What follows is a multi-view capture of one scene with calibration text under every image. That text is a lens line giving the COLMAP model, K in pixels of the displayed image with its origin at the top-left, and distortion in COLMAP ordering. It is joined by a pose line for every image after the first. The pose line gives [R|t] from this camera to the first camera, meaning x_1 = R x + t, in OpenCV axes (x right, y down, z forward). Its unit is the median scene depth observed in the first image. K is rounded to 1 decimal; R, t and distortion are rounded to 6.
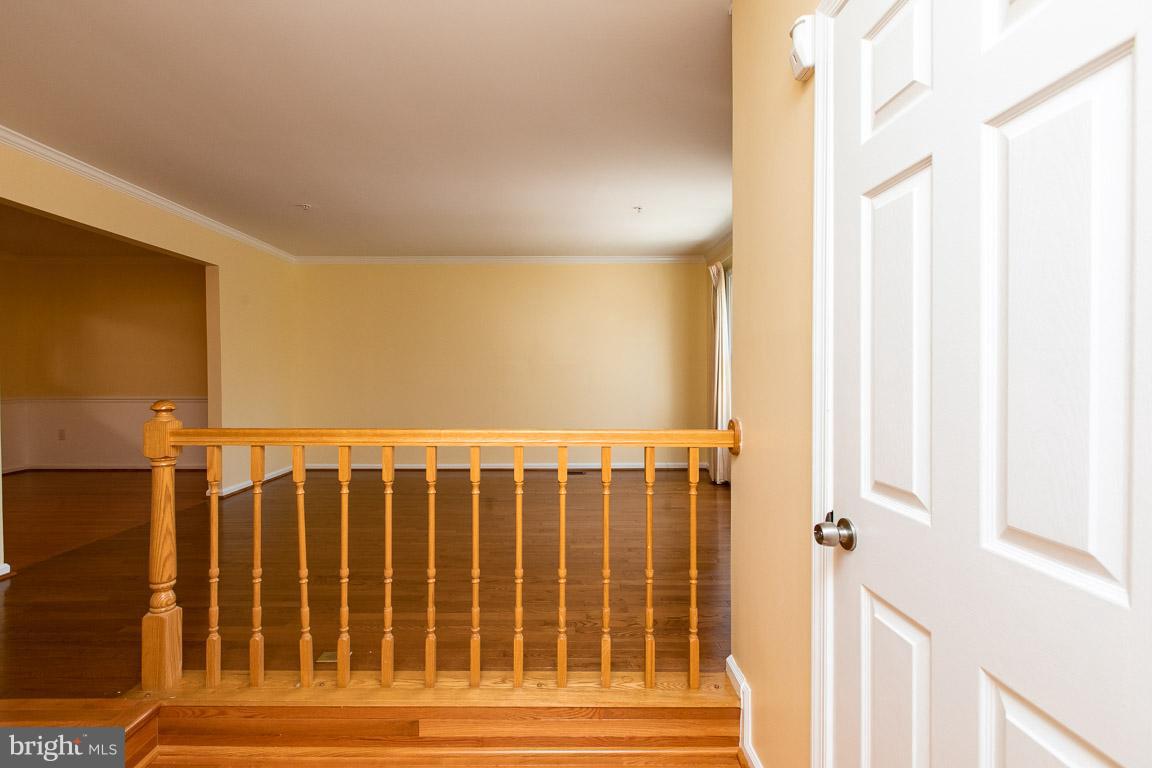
lens RADIAL K [[510.6, 0, 563.4], [0, 510.6, 378.6], [0, 0, 1]] dist [-0.000892, 0.000040]
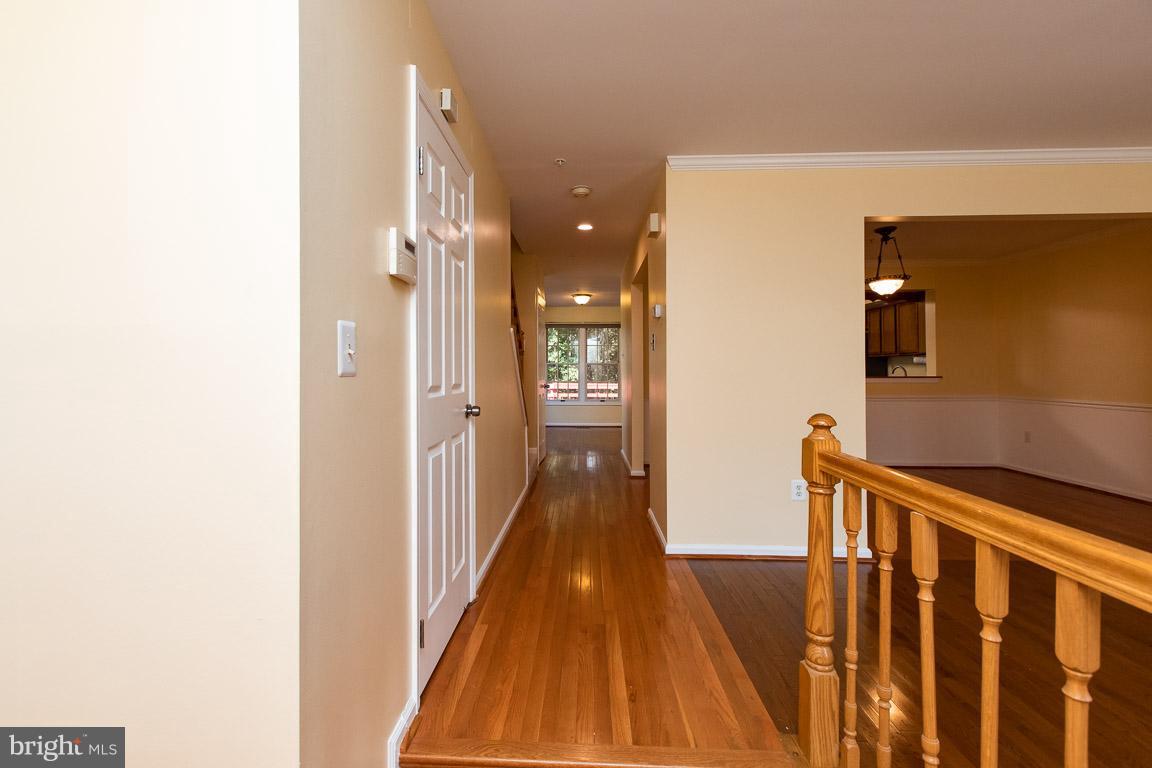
lens RADIAL K [[510.6, 0, 563.4], [0, 510.6, 378.6], [0, 0, 1]] dist [-0.000892, 0.000040]
pose [[-0.036656, 0.006772, -0.999305, 0.054555], [-0.002370, 0.999974, 0.006863, -0.019821], [0.999325, 0.002620, -0.036639, 0.616440]]
